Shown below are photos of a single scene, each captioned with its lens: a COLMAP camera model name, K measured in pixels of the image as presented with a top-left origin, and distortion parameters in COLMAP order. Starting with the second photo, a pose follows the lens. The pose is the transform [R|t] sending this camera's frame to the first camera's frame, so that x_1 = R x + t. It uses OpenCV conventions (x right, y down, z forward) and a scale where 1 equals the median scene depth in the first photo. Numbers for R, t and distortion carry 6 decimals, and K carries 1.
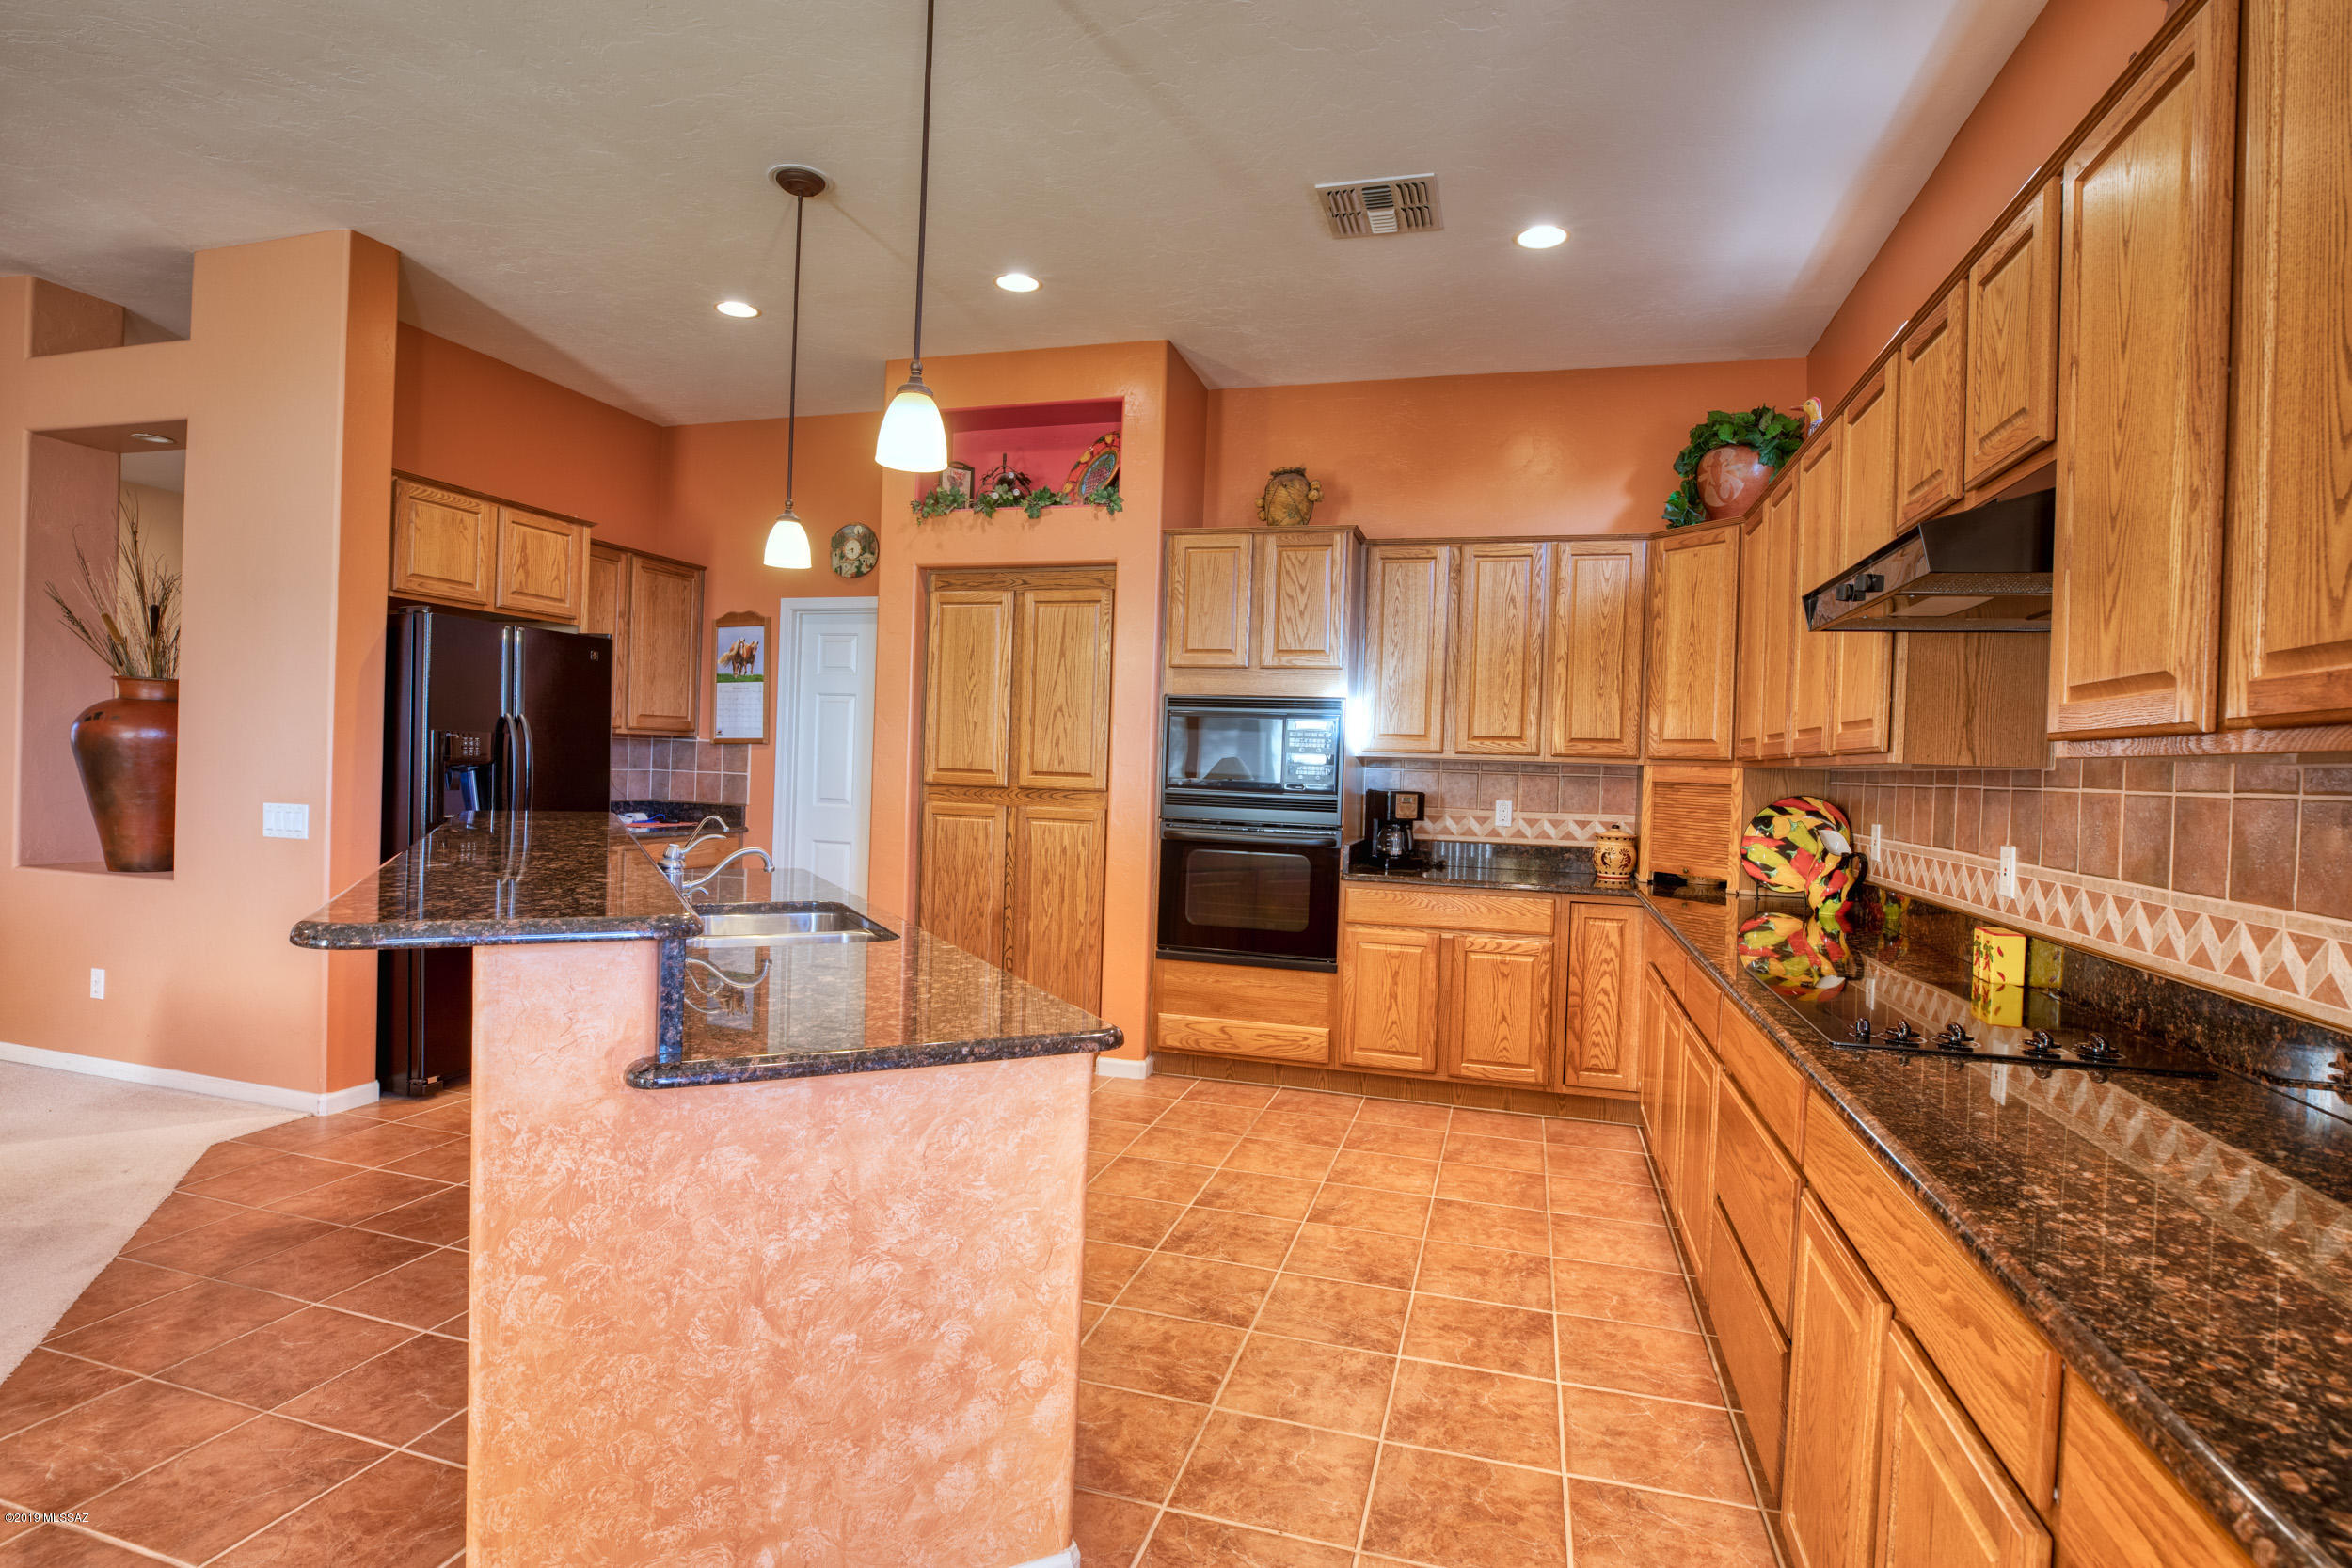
lens RADIAL K [[1182.0, 0, 1186.9], [0, 1182.0, 772.9], [0, 0, 1]] dist [-0.017827, 0.004067]
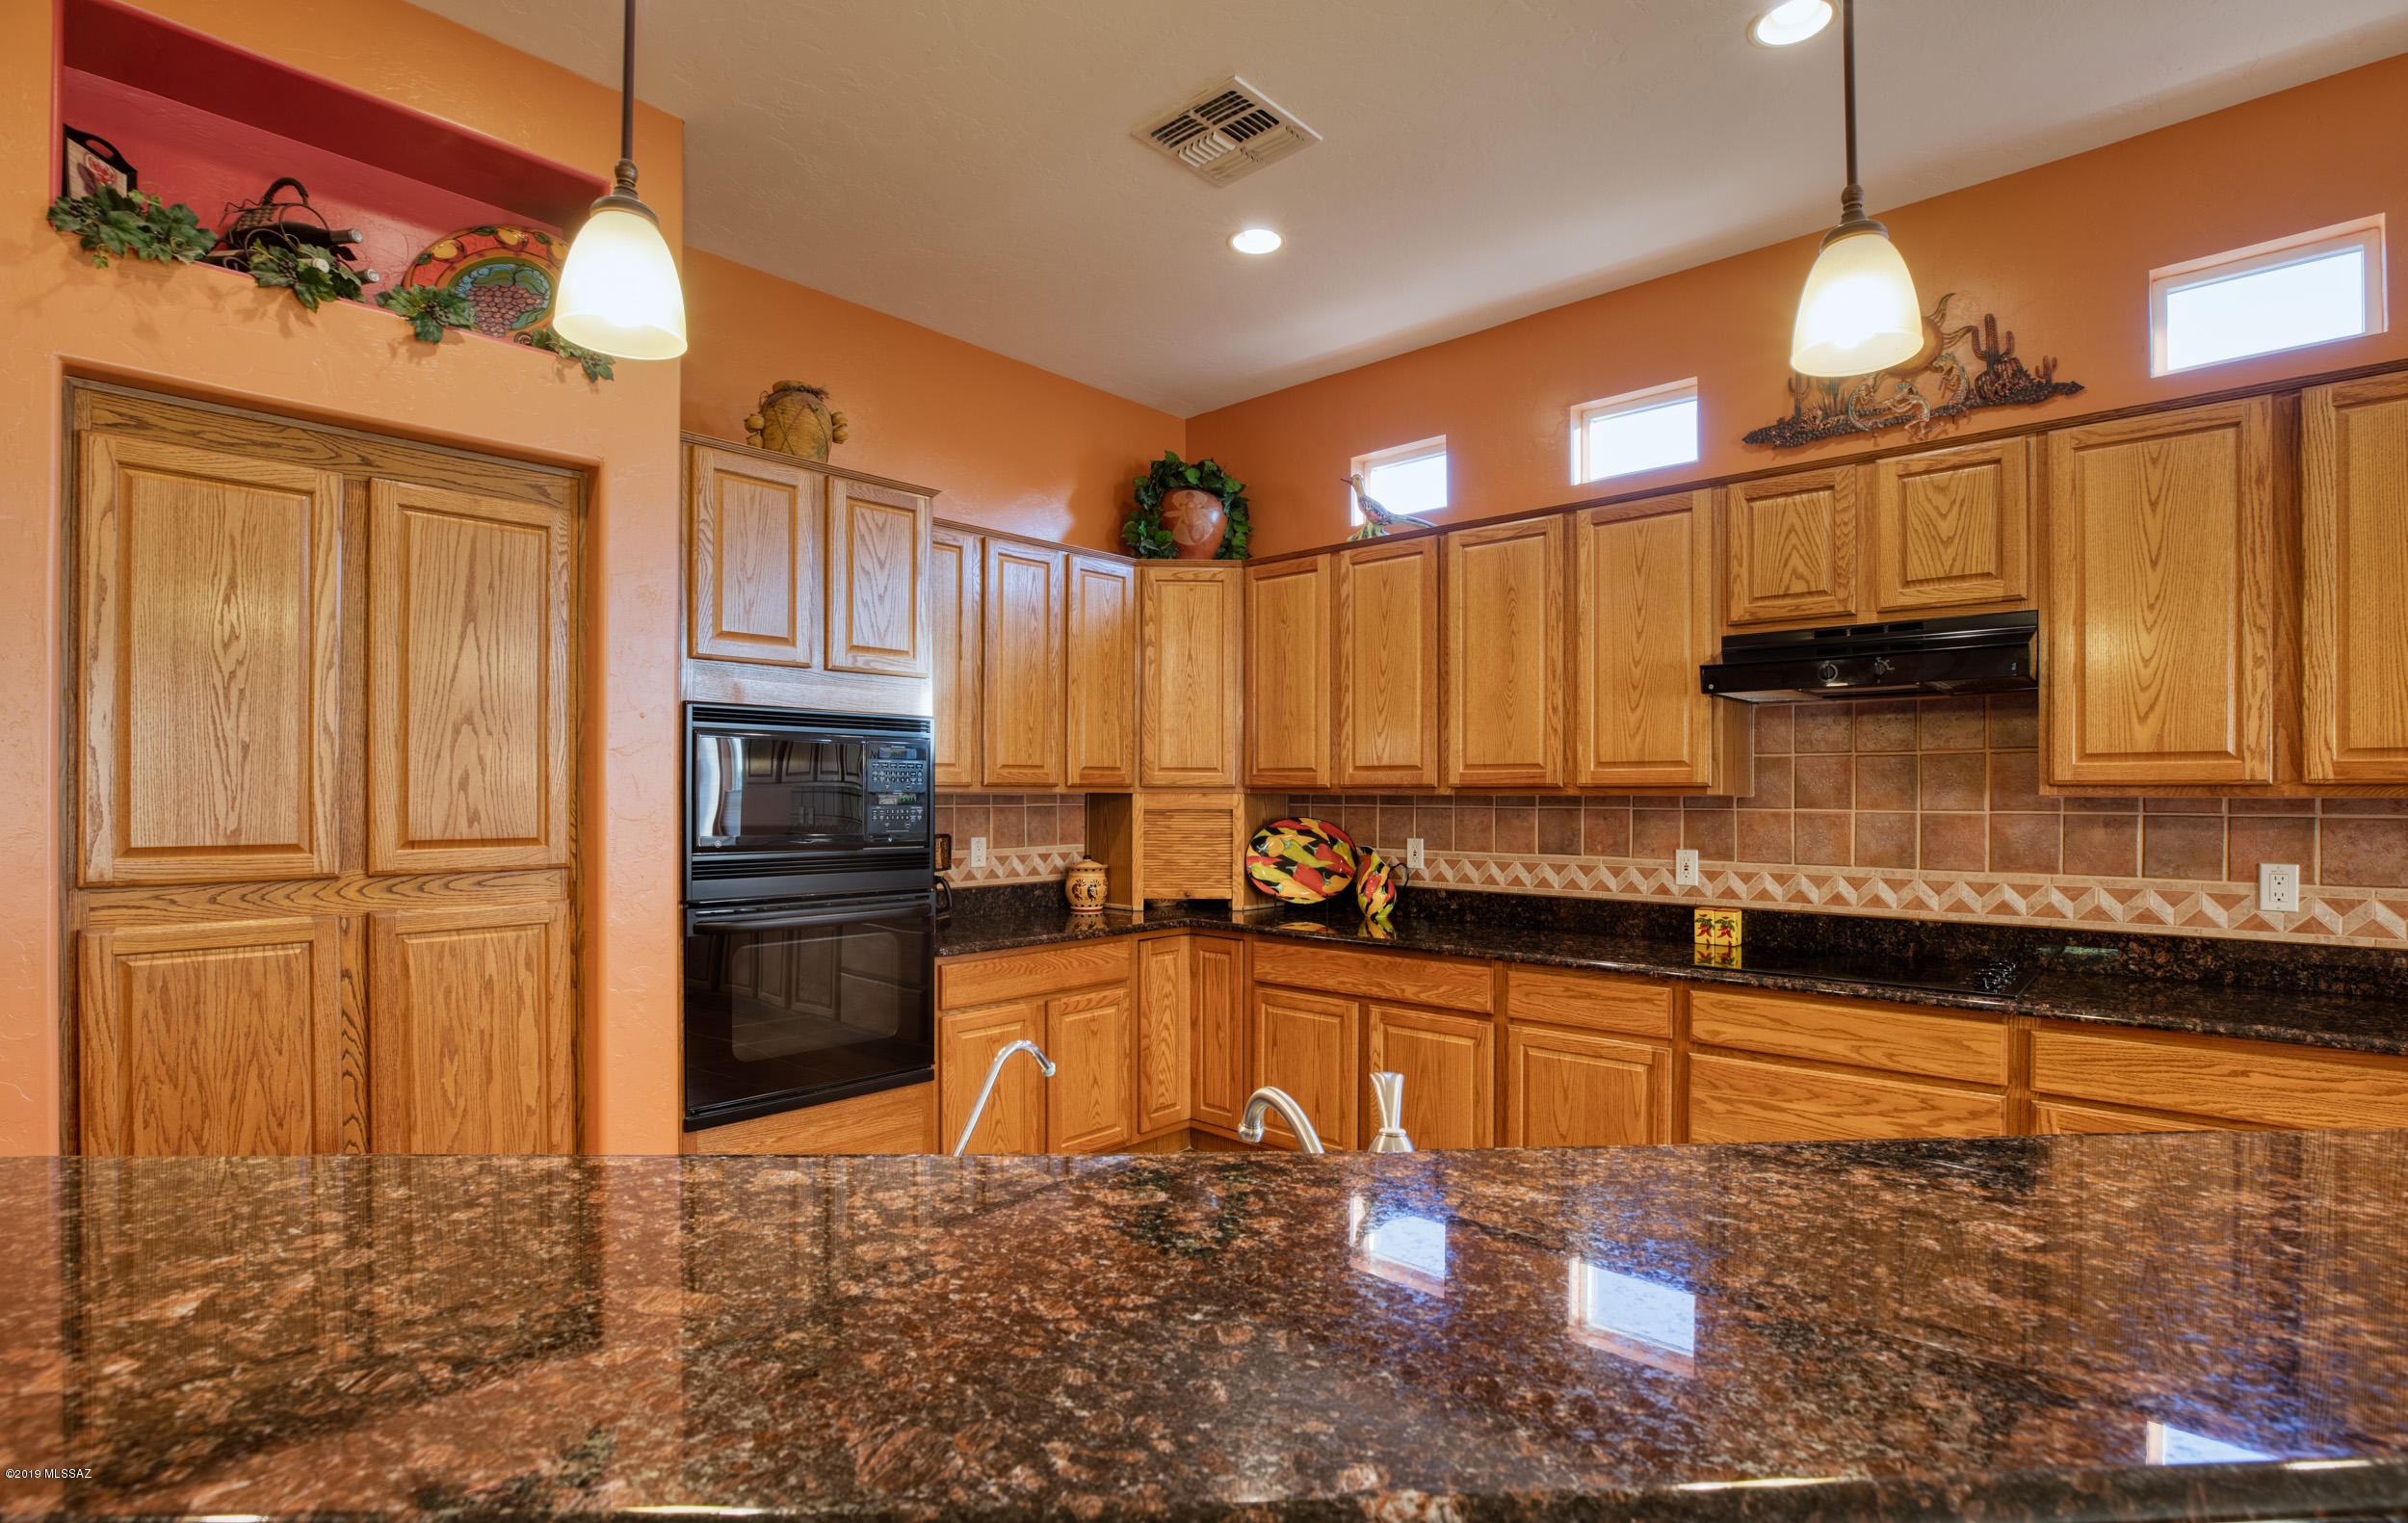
lens RADIAL K [[1154.0, 0, 1202.8], [0, 1154.0, 797.9], [0, 0, 1]] dist [-0.028740, 0.003558]
pose [[0.432105, -0.035458, 0.901126, -0.488134], [0.019092, 0.999362, 0.030168, -0.032407], [-0.901621, 0.004168, 0.432507, 0.556881]]
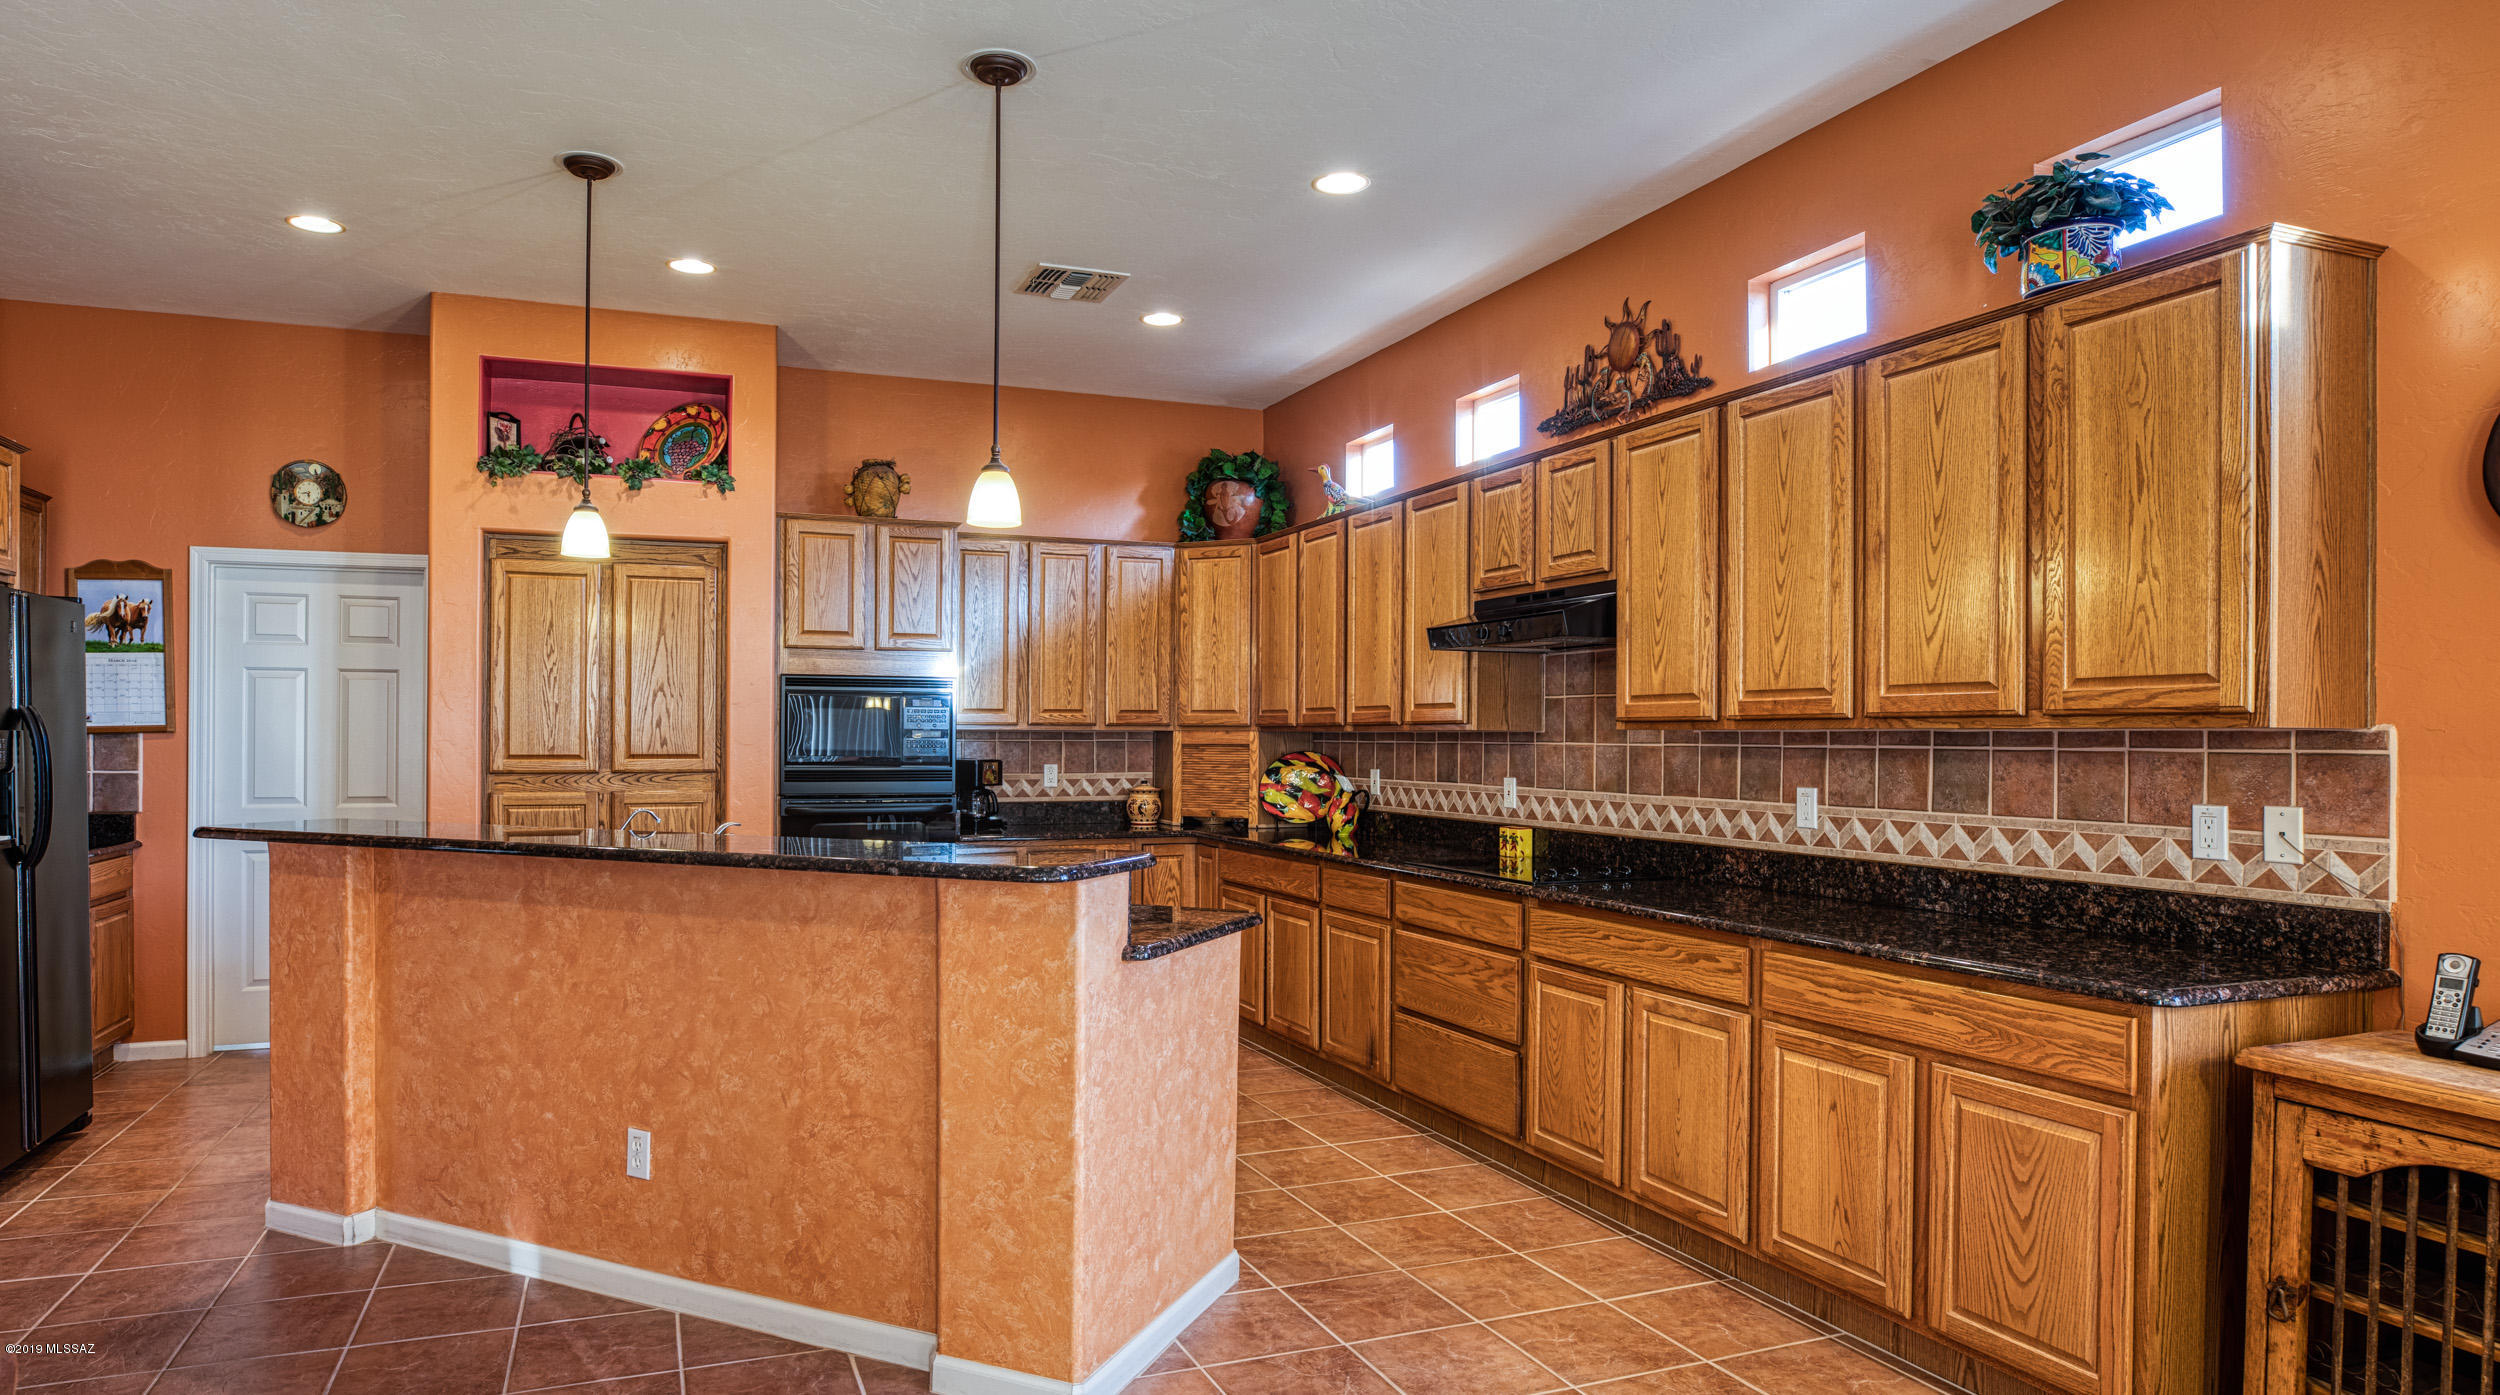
lens RADIAL K [[1451.6, 0, 1154.3], [0, 1451.6, 735.9], [0, 0, 1]] dist [-0.014059, 0.001847]
pose [[0.798626, -0.030320, 0.601063, -0.571119], [0.027691, 0.999524, 0.013627, -0.023748], [-0.601190, 0.005762, 0.799085, -0.211778]]
